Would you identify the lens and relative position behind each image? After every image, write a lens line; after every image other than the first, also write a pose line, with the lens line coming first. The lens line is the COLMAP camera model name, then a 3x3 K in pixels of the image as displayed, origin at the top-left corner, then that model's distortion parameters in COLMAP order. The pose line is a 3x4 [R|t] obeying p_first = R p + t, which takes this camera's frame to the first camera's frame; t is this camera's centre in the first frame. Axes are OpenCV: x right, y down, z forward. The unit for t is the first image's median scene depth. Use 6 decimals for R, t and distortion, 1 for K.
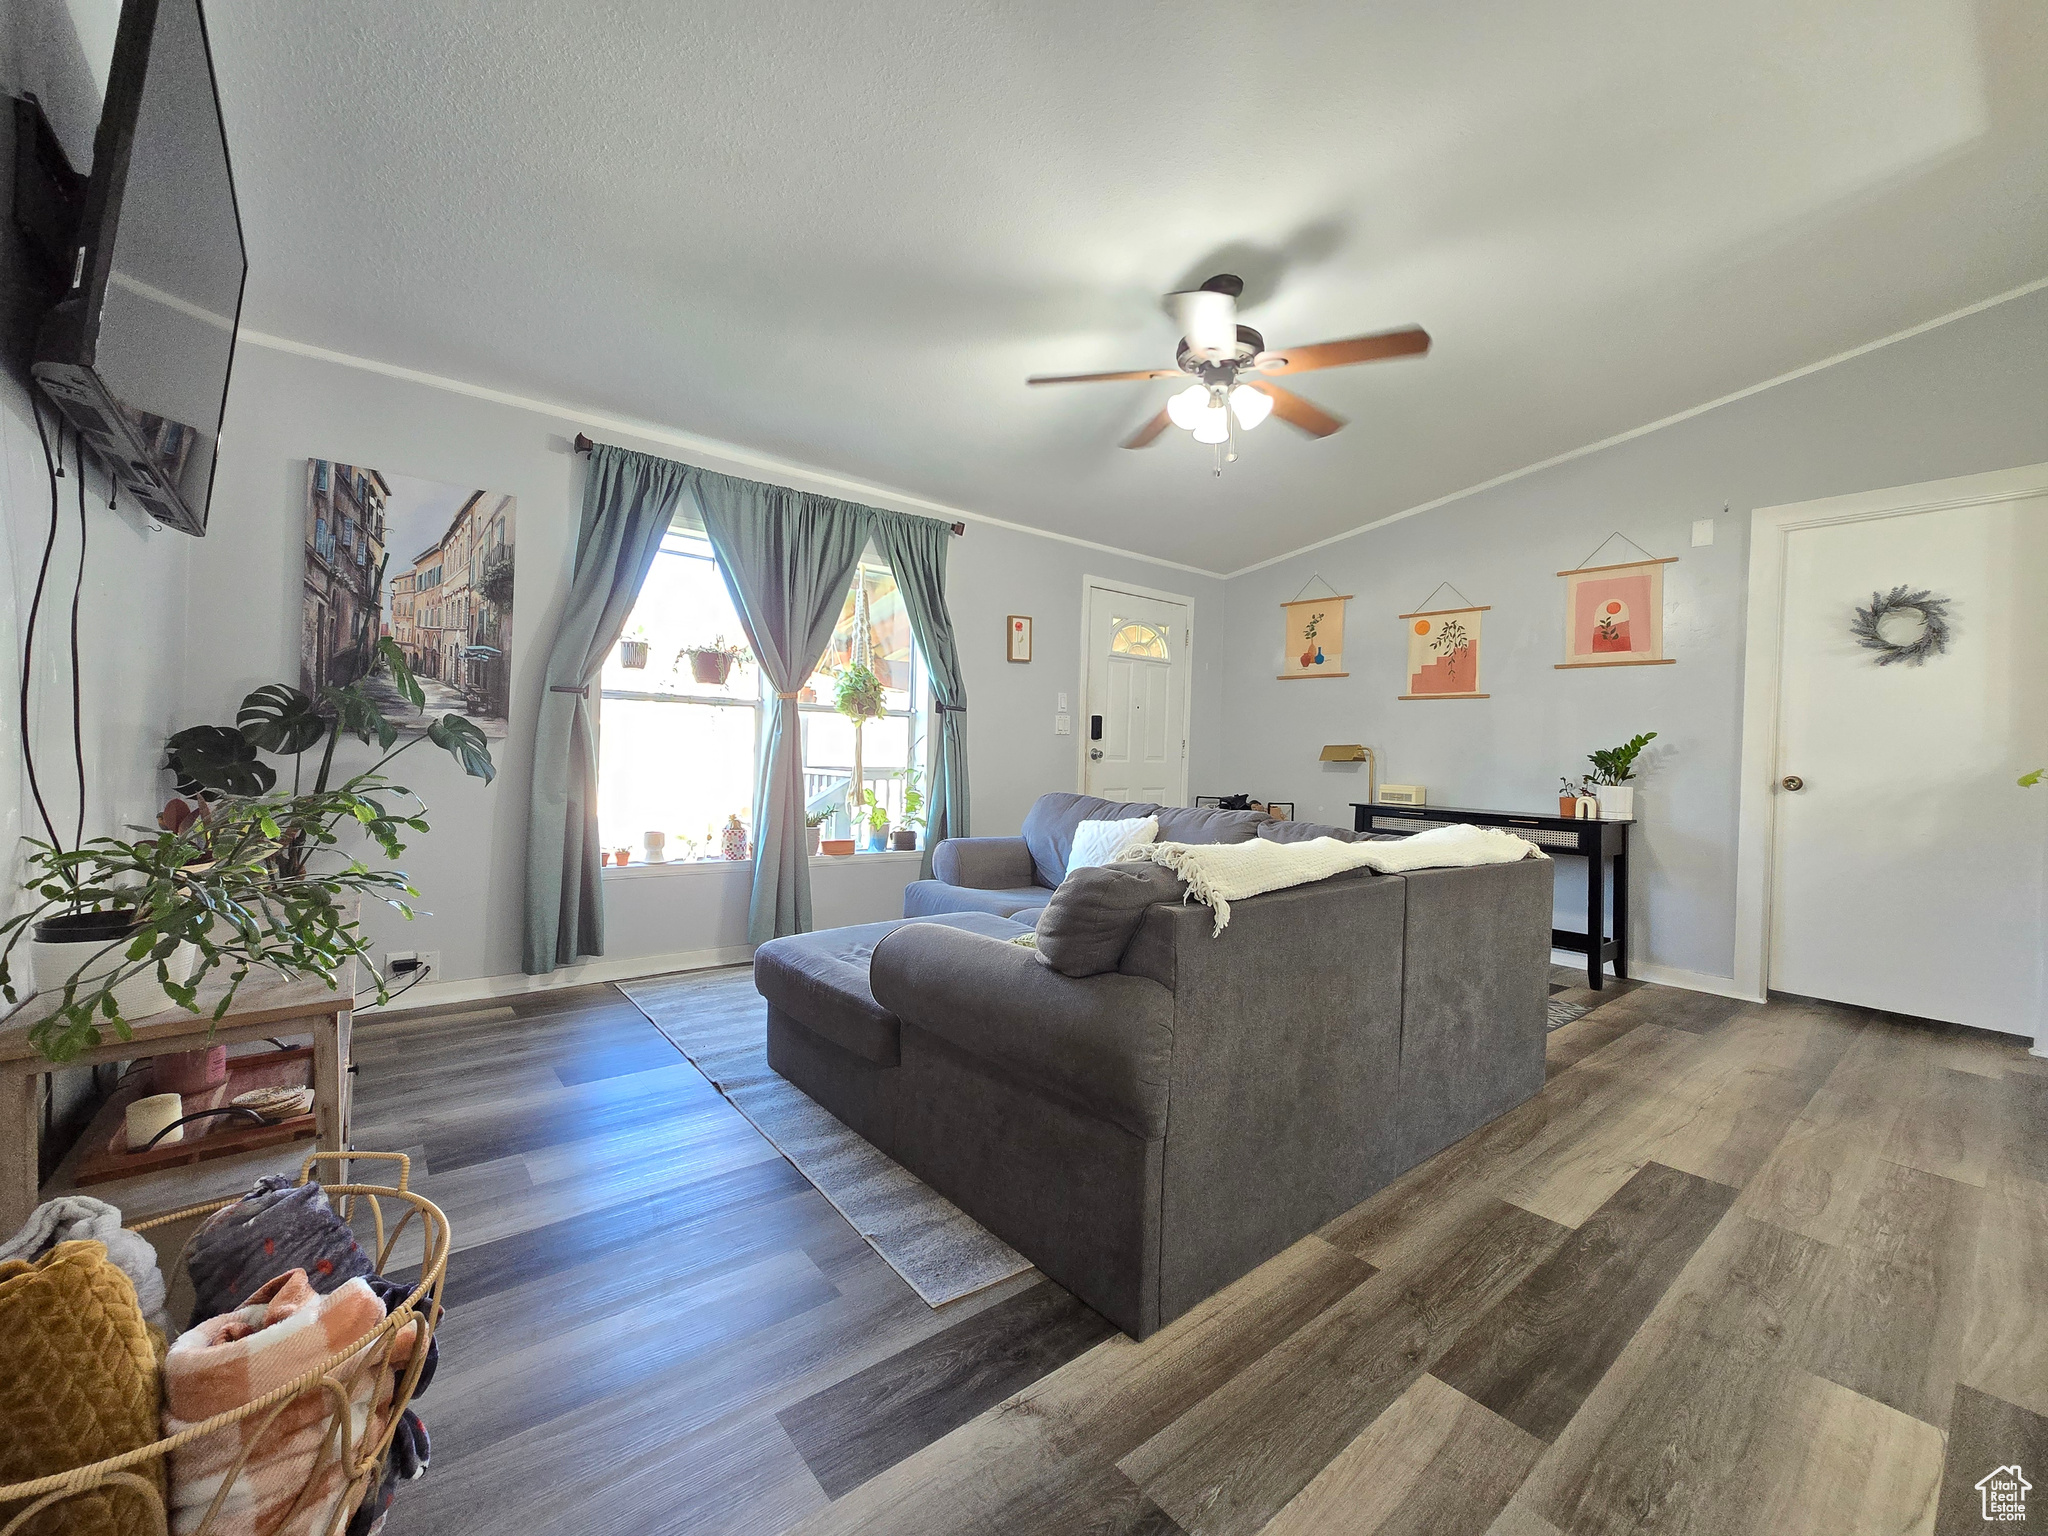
lens RADIAL K [[833.8, 0, 1024.0], [0, 833.8, 768.0], [0, 0, 1]] dist [0.000138, -0.000310]
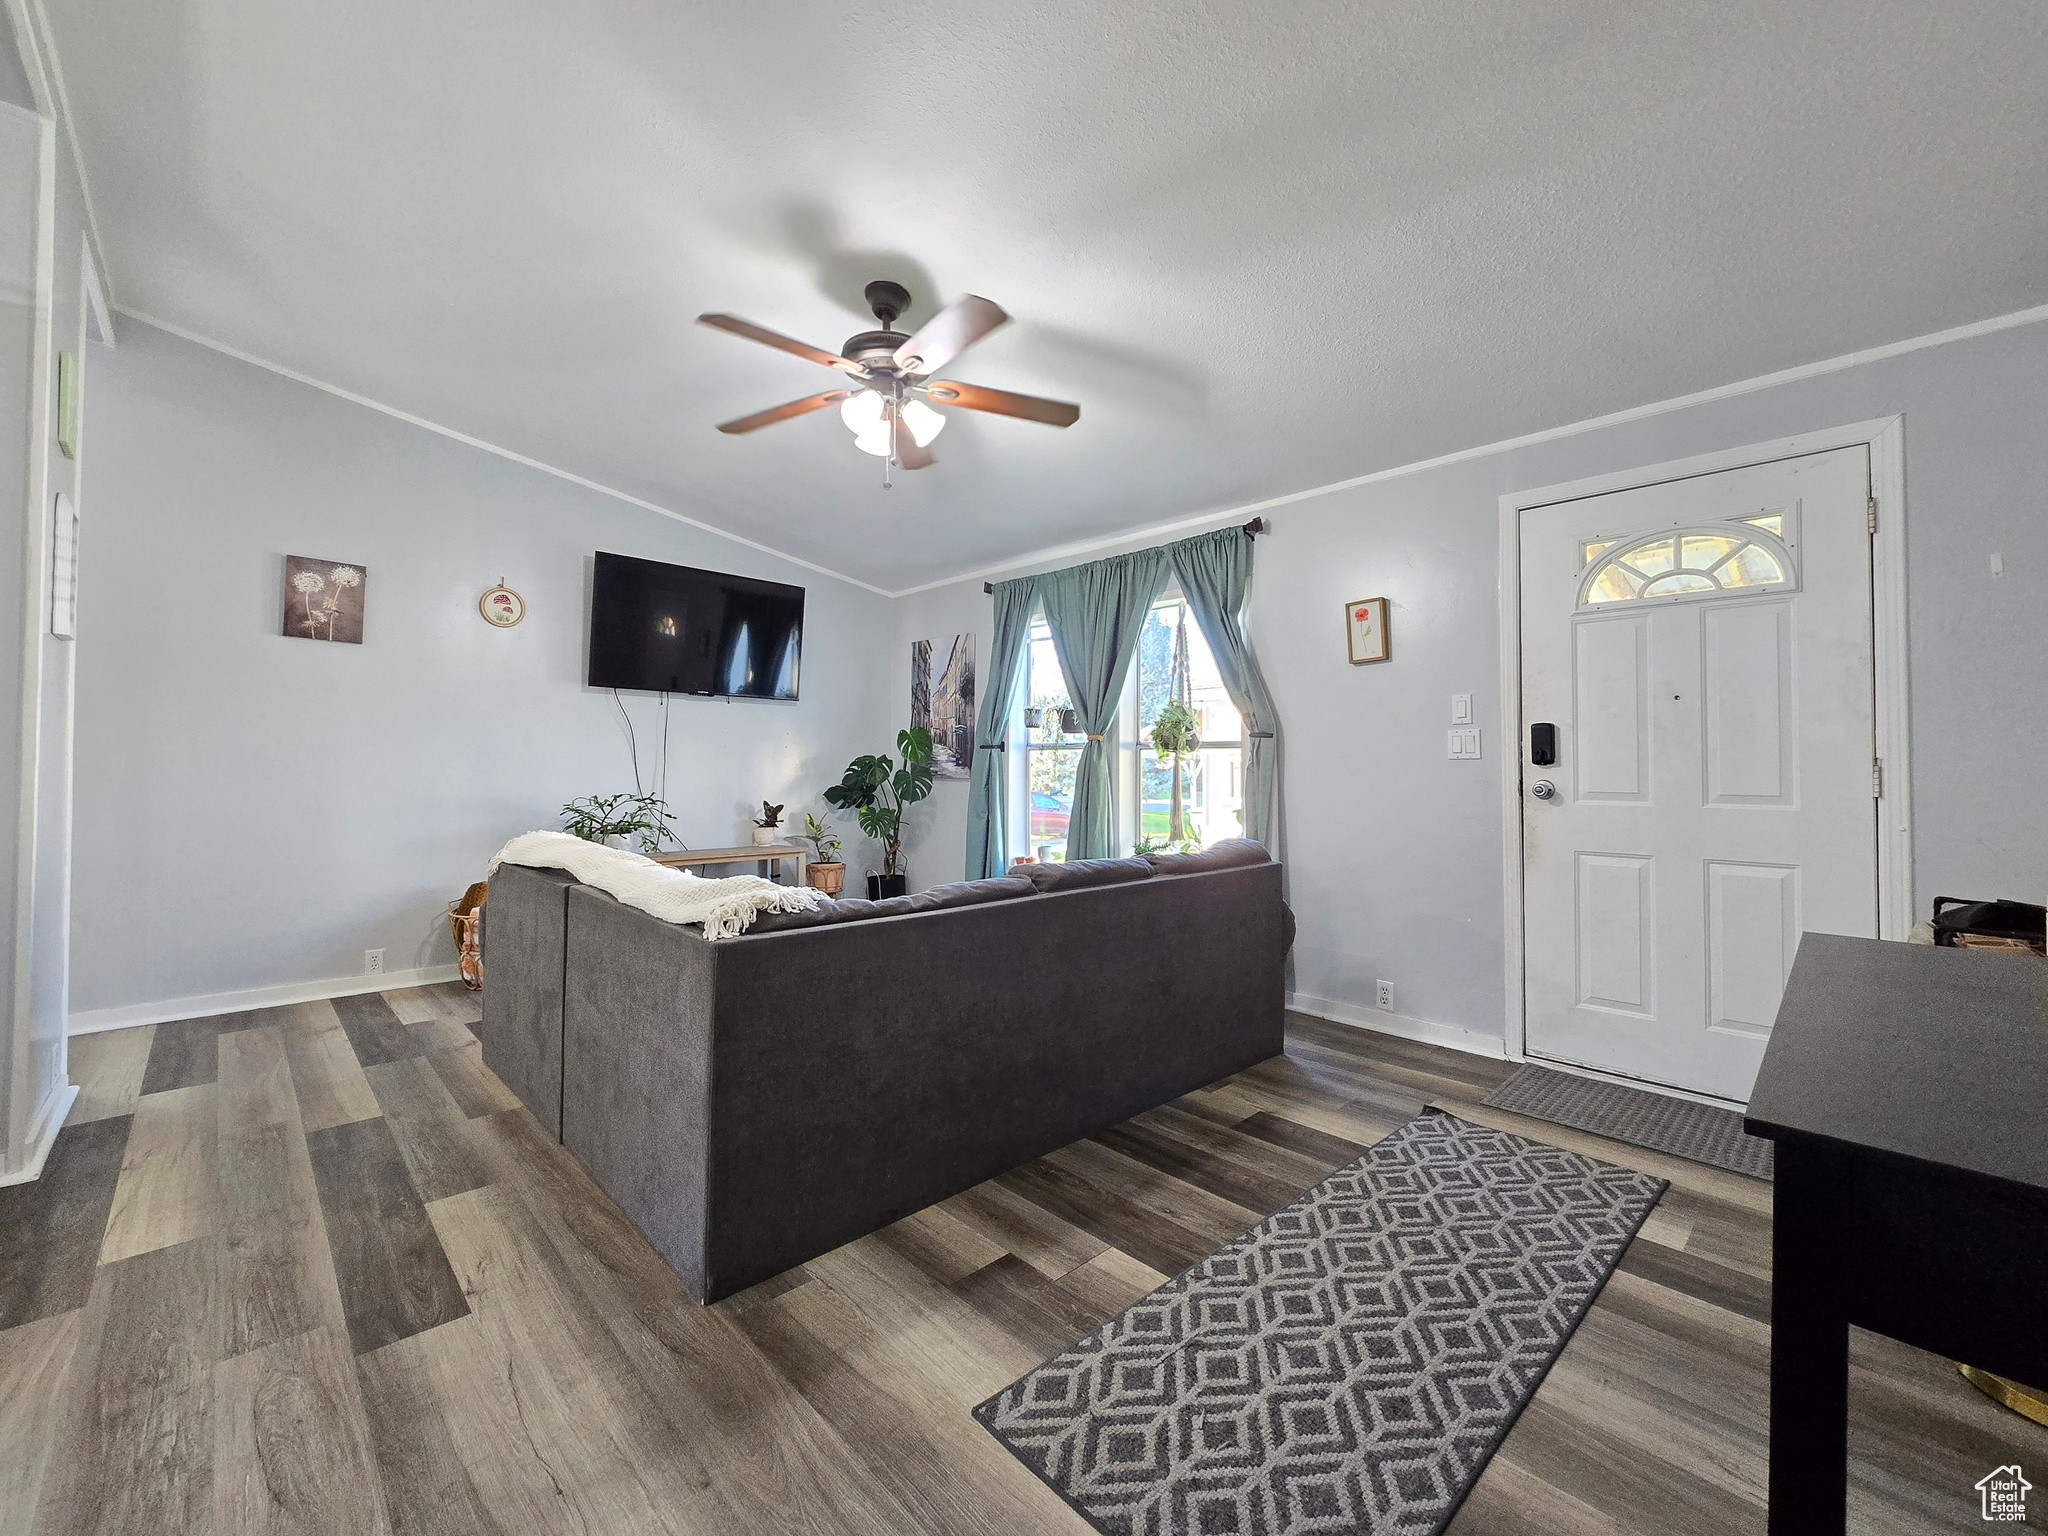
lens RADIAL K [[863.7, 0, 1024.0], [0, 863.7, 768.0], [0, 0, 1]] dist [-0.000501, 0.000374]
pose [[0.064052, -0.027441, -0.997569, 1.399390], [-0.025107, 0.999261, -0.029100, -0.012200], [0.997631, 0.026910, 0.063316, 1.273778]]
